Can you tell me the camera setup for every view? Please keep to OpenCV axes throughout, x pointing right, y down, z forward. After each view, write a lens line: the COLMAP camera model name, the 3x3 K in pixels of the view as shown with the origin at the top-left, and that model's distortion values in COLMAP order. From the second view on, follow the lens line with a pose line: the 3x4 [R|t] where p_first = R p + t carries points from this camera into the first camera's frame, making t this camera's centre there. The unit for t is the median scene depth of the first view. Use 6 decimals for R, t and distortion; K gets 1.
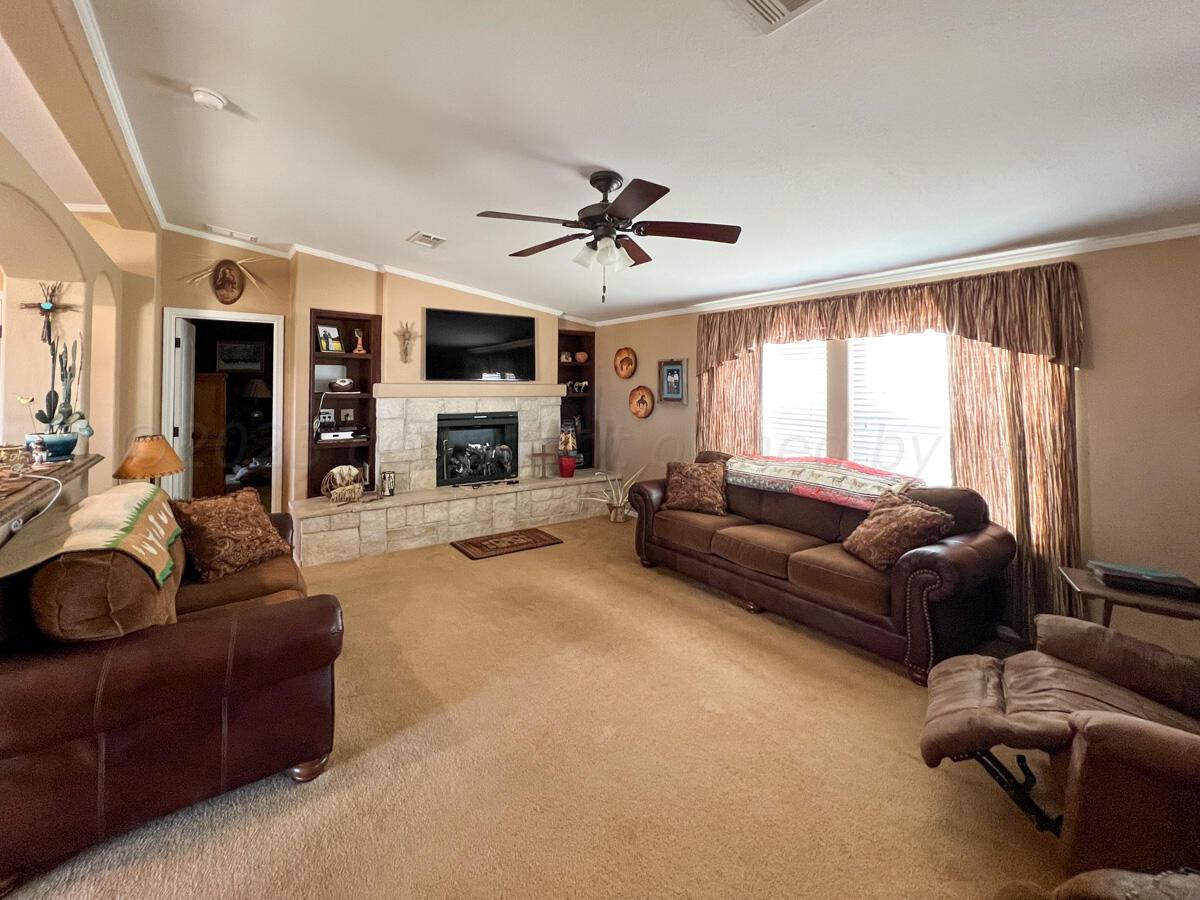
lens RADIAL K [[486.5, 0, 604.1], [0, 486.5, 445.1], [0, 0, 1]] dist [-0.000187, 0.000324]
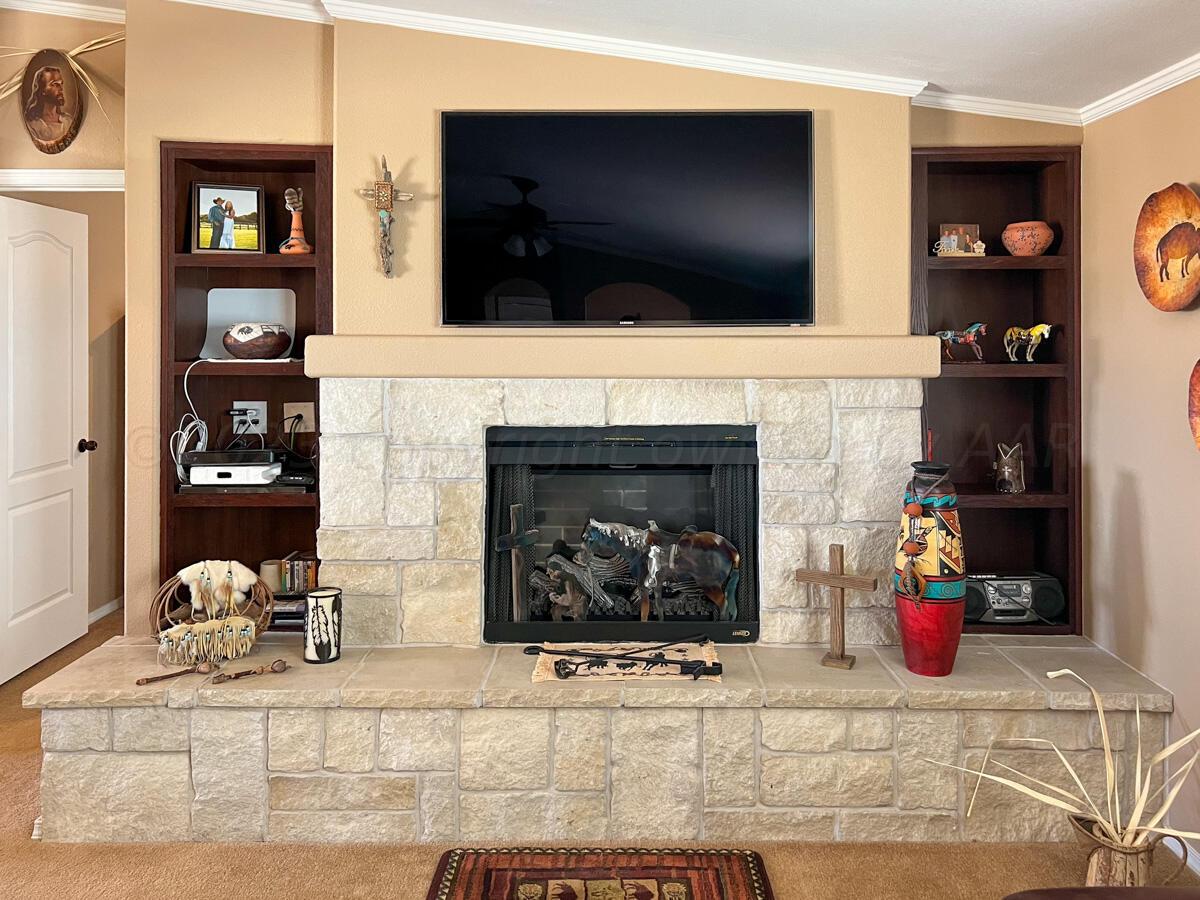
lens RADIAL K [[1009.3, 0, 600.4], [0, 1009.3, 373.6], [0, 0, 1]] dist [0.013350, 0.002488]
pose [[0.812436, 0.020238, -0.582699, 0.114016], [-0.068397, 0.995805, -0.060777, -0.059204], [0.579025, 0.089233, 0.810412, 0.453725]]
